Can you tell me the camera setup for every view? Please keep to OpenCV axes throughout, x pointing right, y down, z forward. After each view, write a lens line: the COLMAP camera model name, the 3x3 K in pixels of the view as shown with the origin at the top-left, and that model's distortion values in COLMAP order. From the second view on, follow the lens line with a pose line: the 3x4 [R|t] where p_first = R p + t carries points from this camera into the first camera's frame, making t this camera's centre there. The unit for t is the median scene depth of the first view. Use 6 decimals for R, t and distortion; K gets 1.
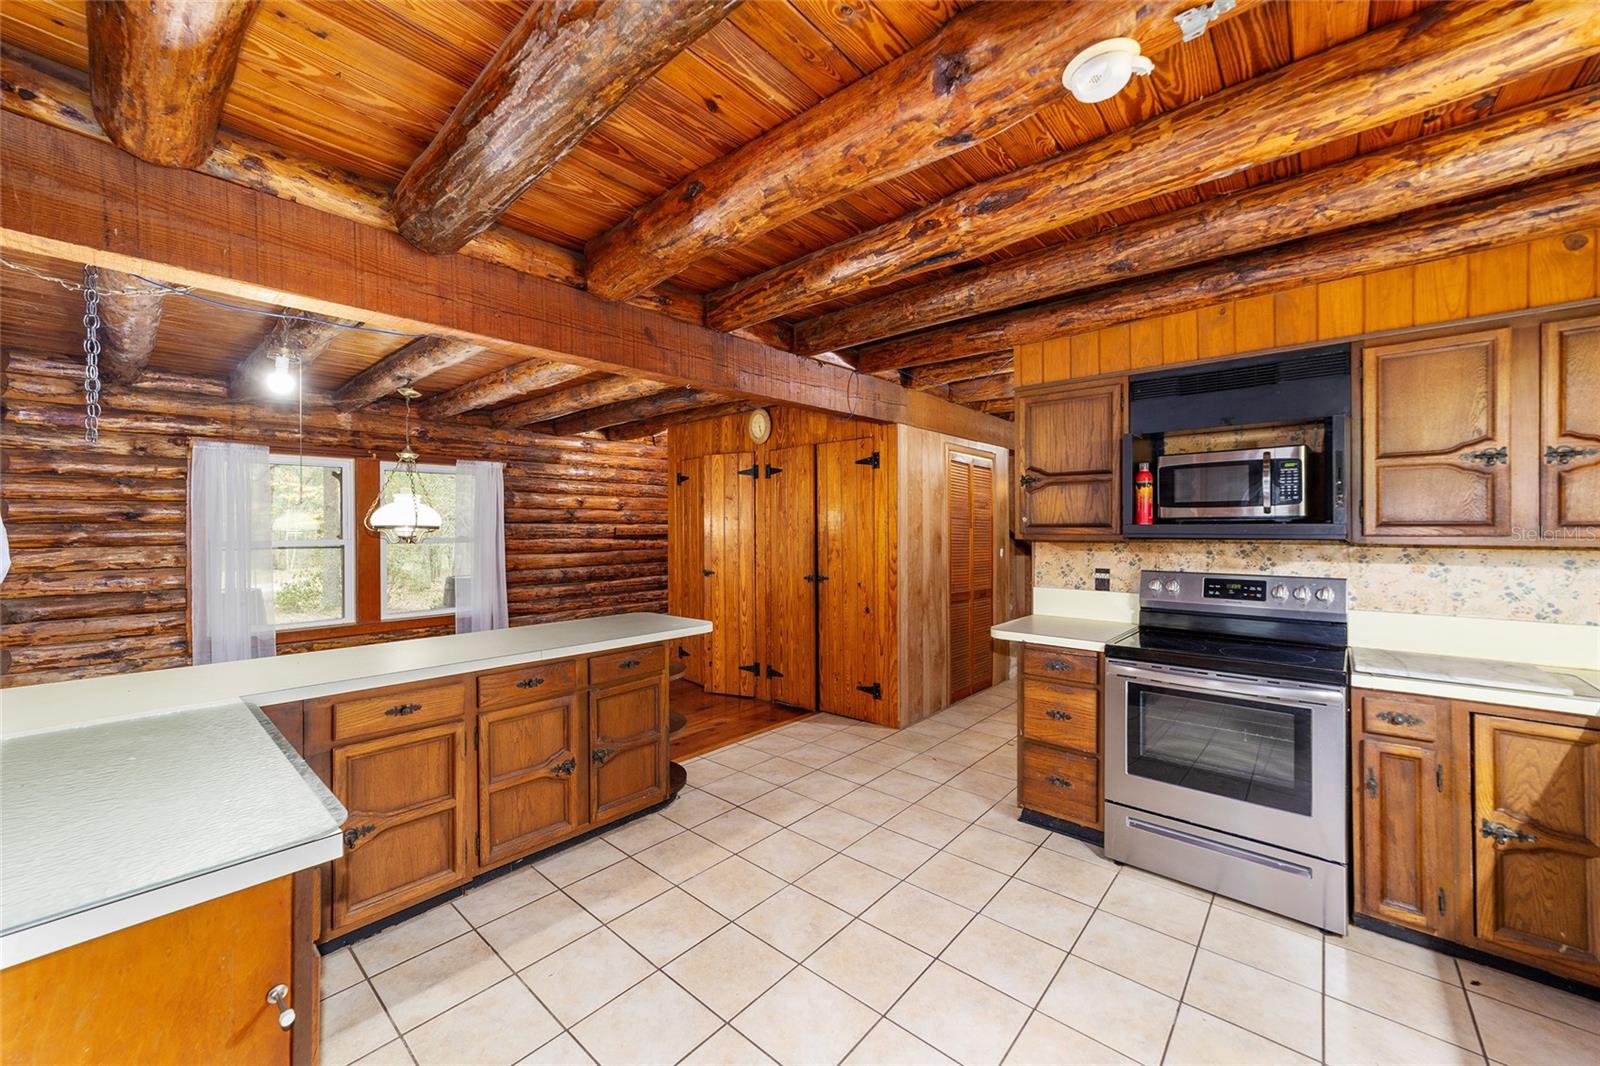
lens RADIAL K [[616.1, 0, 783.9], [0, 616.1, 533.7], [0, 0, 1]] dist [-0.007896, 0.002582]
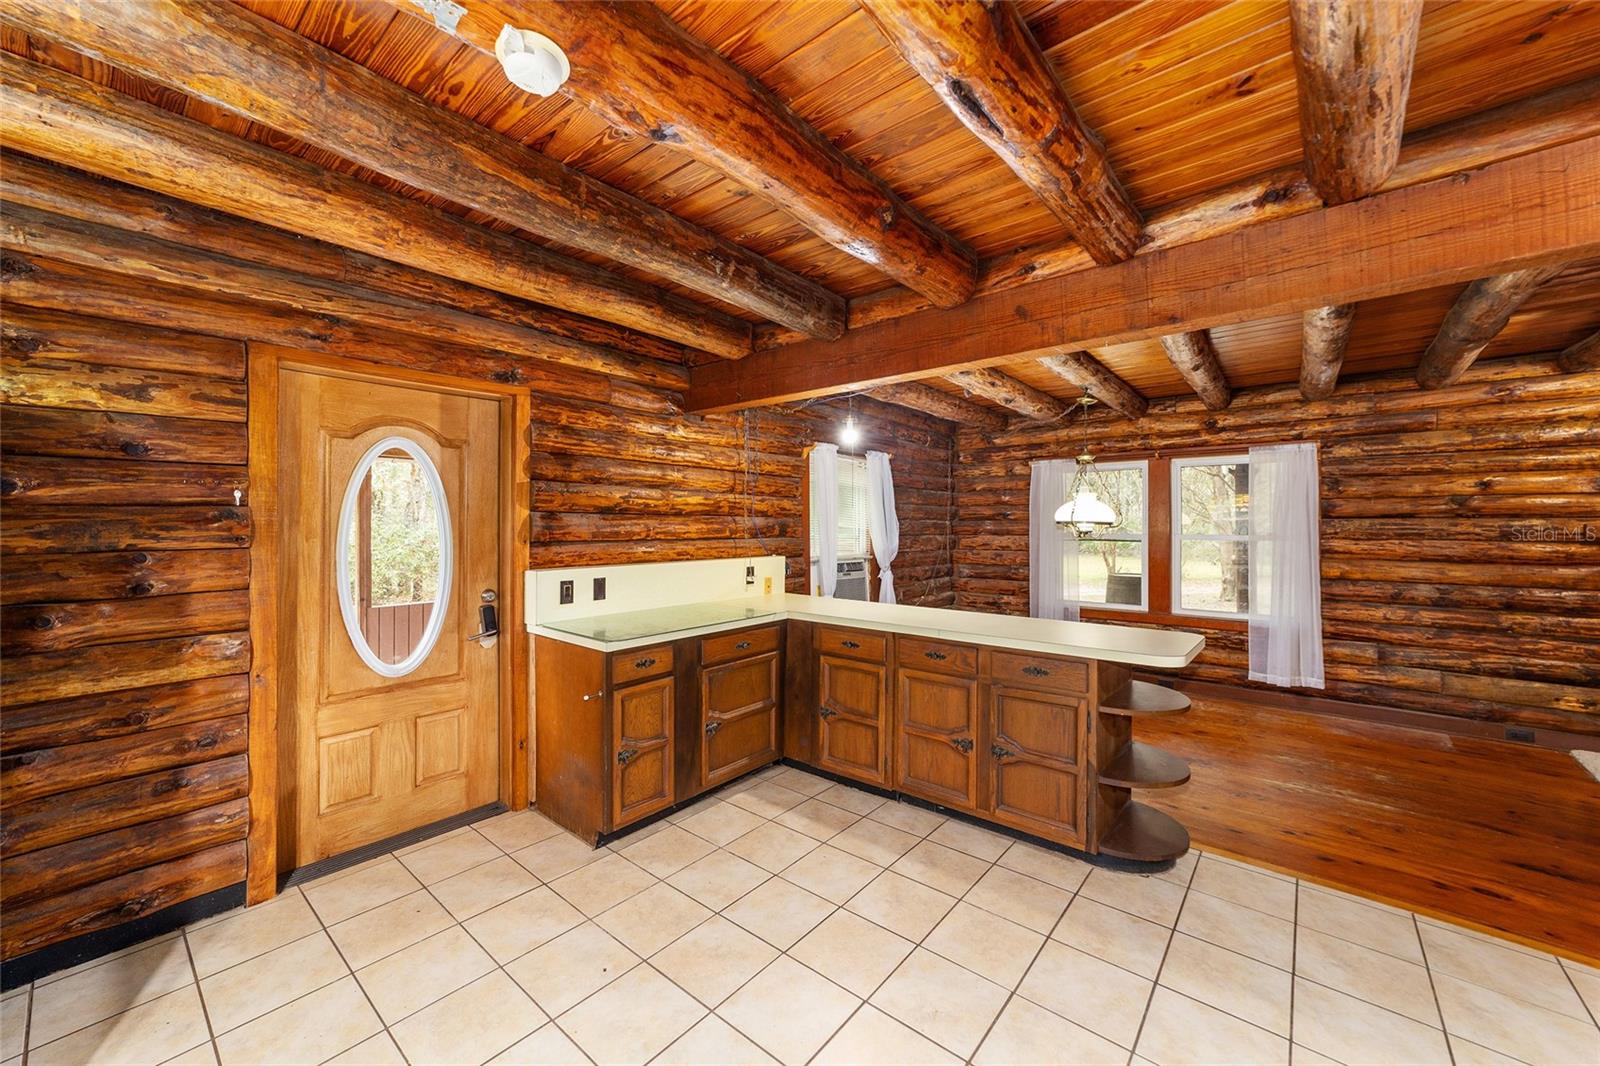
lens RADIAL K [[616.1, 0, 790.9], [0, 616.1, 523.3], [0, 0, 1]] dist [-0.007896, 0.002582]
pose [[0.030299, 0.001566, -0.999540, 0.412368], [-0.014709, 0.999891, 0.001121, -0.002380], [0.999433, 0.014668, 0.030318, 0.380903]]
